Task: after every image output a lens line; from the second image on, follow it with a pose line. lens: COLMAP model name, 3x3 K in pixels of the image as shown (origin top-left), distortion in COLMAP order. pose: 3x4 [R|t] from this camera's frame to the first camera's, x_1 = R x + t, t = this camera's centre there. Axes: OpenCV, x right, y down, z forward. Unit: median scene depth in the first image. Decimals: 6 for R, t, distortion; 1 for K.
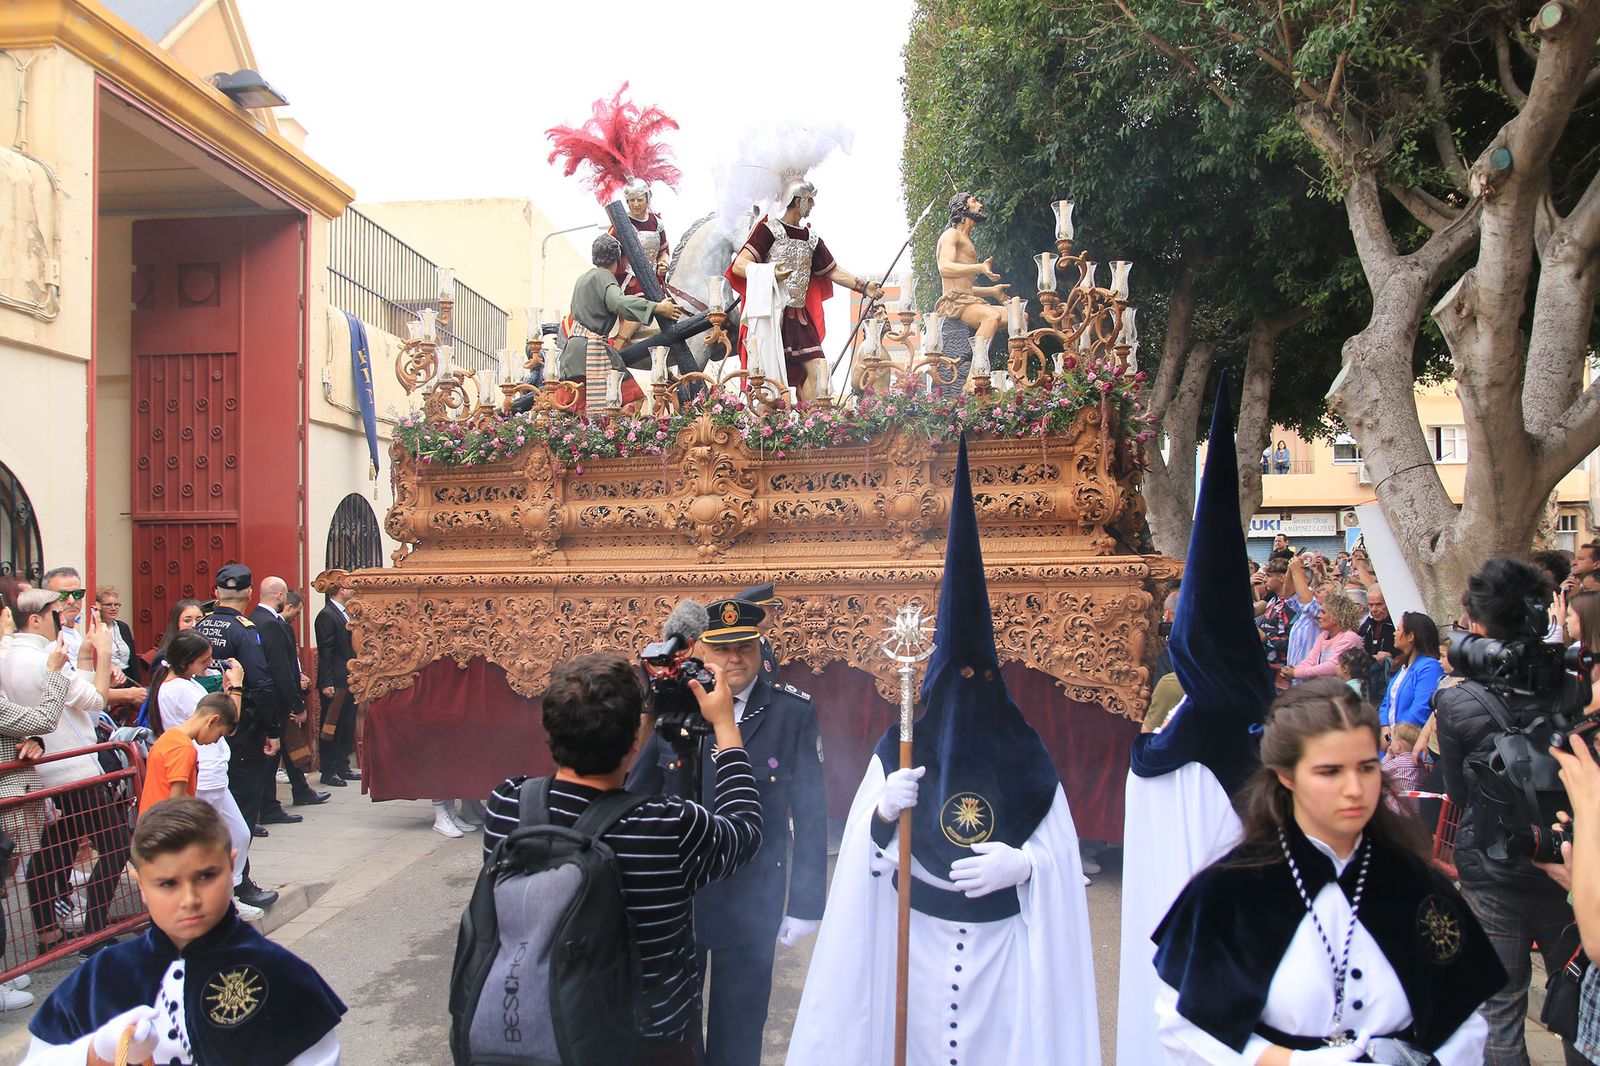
lens RADIAL K [[1287.4, 0, 795.2], [0, 1287.4, 571.3], [0, 0, 1]] dist [-0.126235, 0.134433]
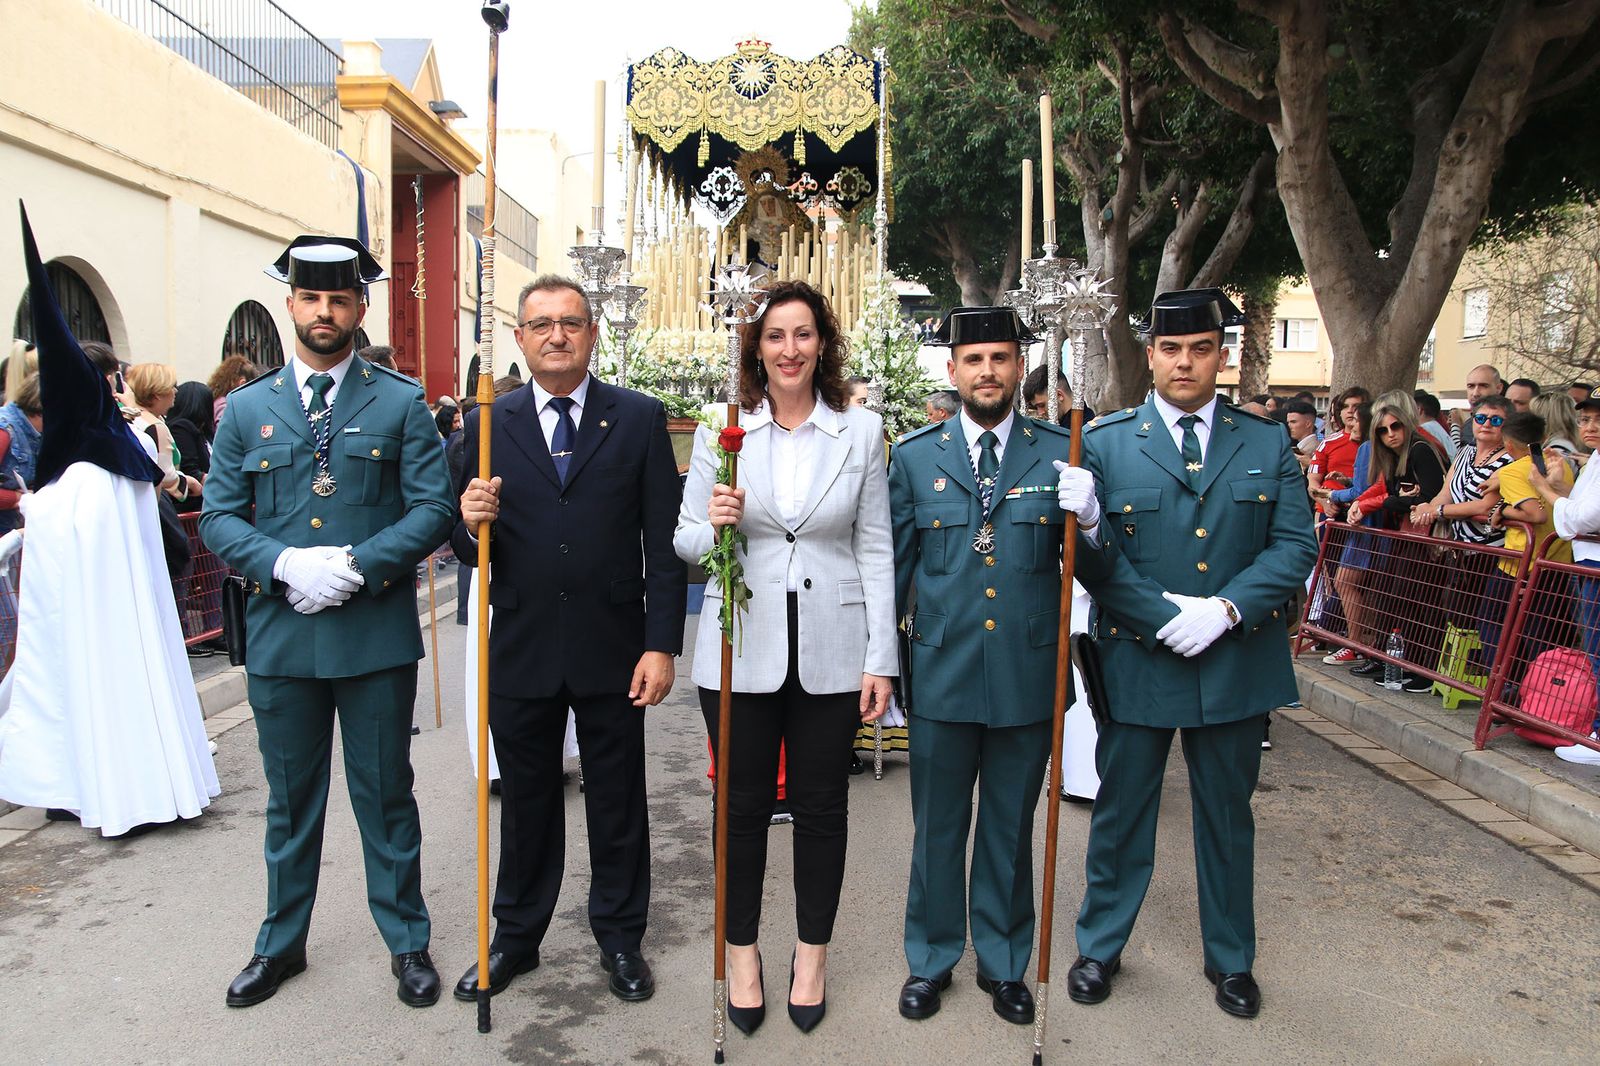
lens RADIAL K [[1503.3, 0, 809.2], [0, 1503.3, 585.6], [0, 0, 1]] dist [-0.084208, 0.005098]
pose [[0.997562, 0.017222, 0.067631, -0.071392], [-0.023081, 0.995955, 0.086835, 0.061509], [-0.065862, -0.088184, 0.993924, -0.993888]]
